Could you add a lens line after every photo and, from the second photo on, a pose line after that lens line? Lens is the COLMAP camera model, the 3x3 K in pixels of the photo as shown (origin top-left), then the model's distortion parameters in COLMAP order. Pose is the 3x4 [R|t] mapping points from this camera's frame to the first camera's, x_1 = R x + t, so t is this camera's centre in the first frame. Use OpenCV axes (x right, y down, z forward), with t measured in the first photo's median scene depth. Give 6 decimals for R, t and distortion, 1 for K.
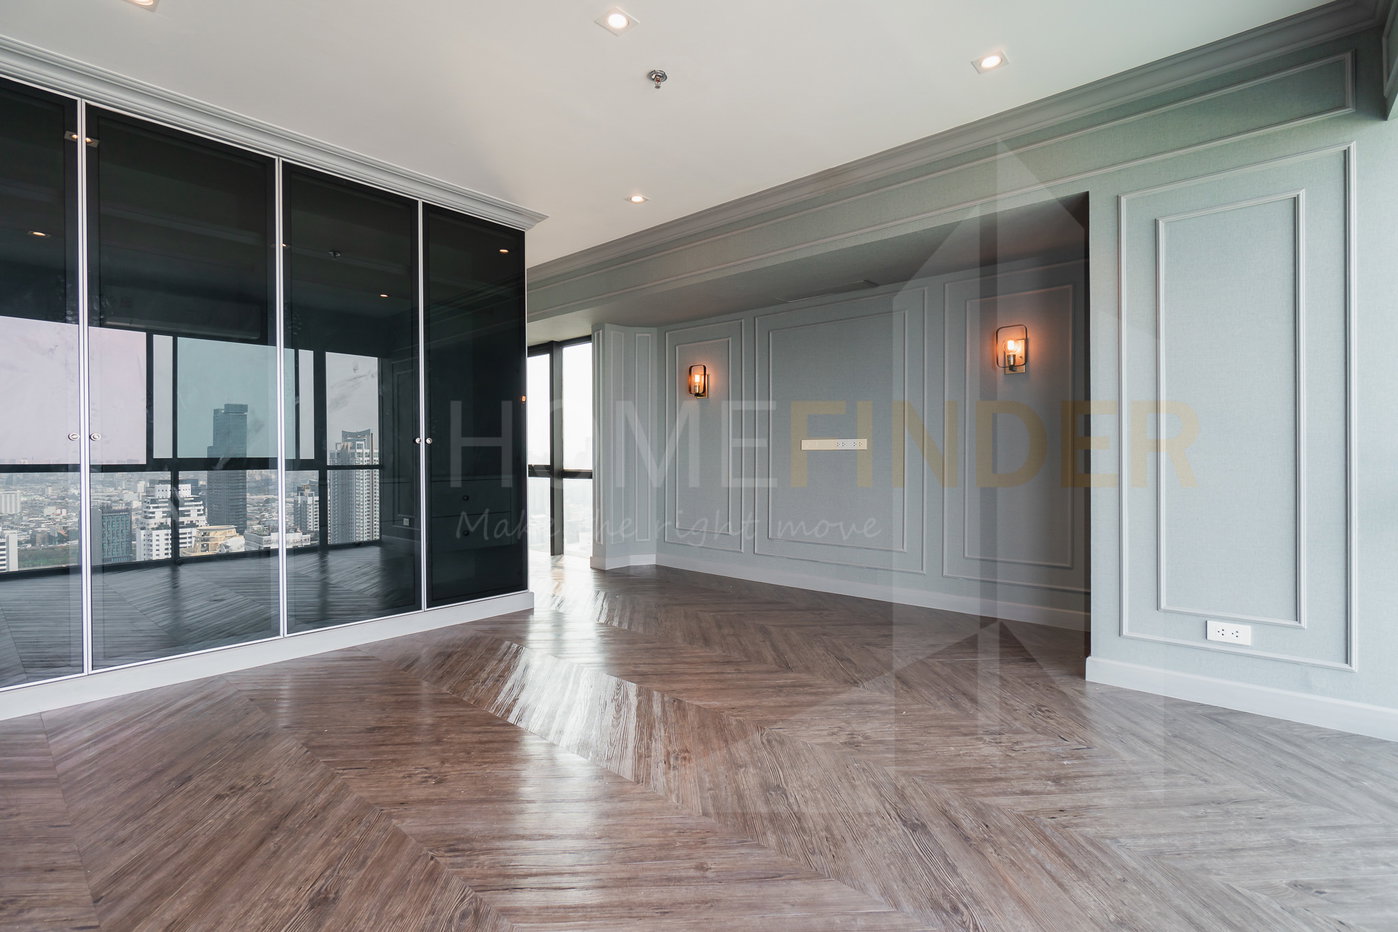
lens RADIAL K [[650.8, 0, 686.7], [0, 650.8, 465.8], [0, 0, 1]] dist [-0.013023, 0.003232]
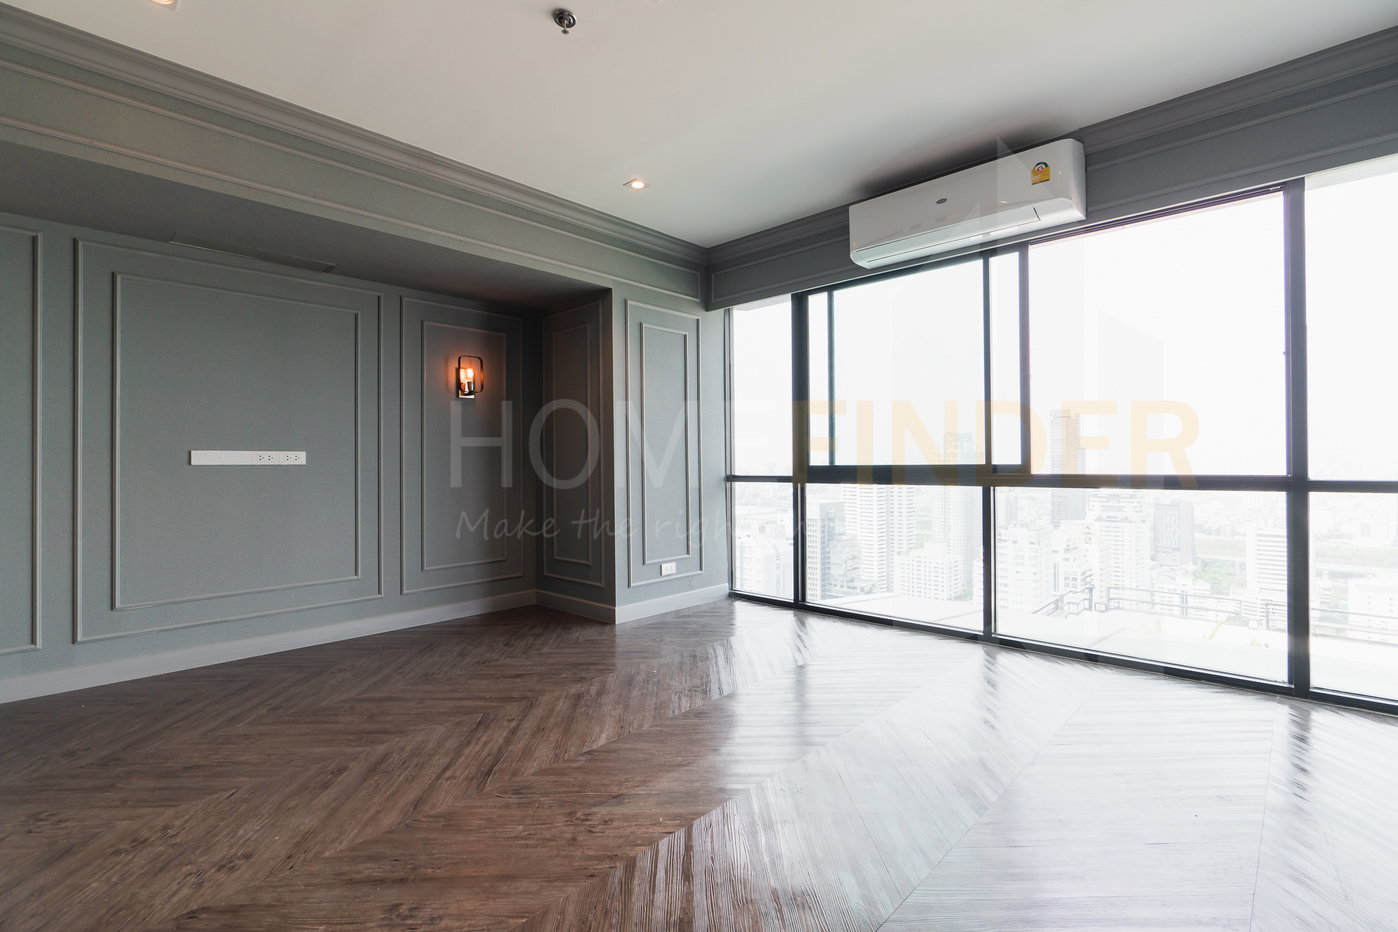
lens RADIAL K [[650.8, 0, 695.1], [0, 650.8, 456.8], [0, 0, 1]] dist [-0.013023, 0.003232]
pose [[0.020003, 0.017002, 0.999655, -0.920810], [0.029259, 0.999417, -0.017583, -0.011174], [-0.999372, 0.029601, 0.019493, 0.872420]]
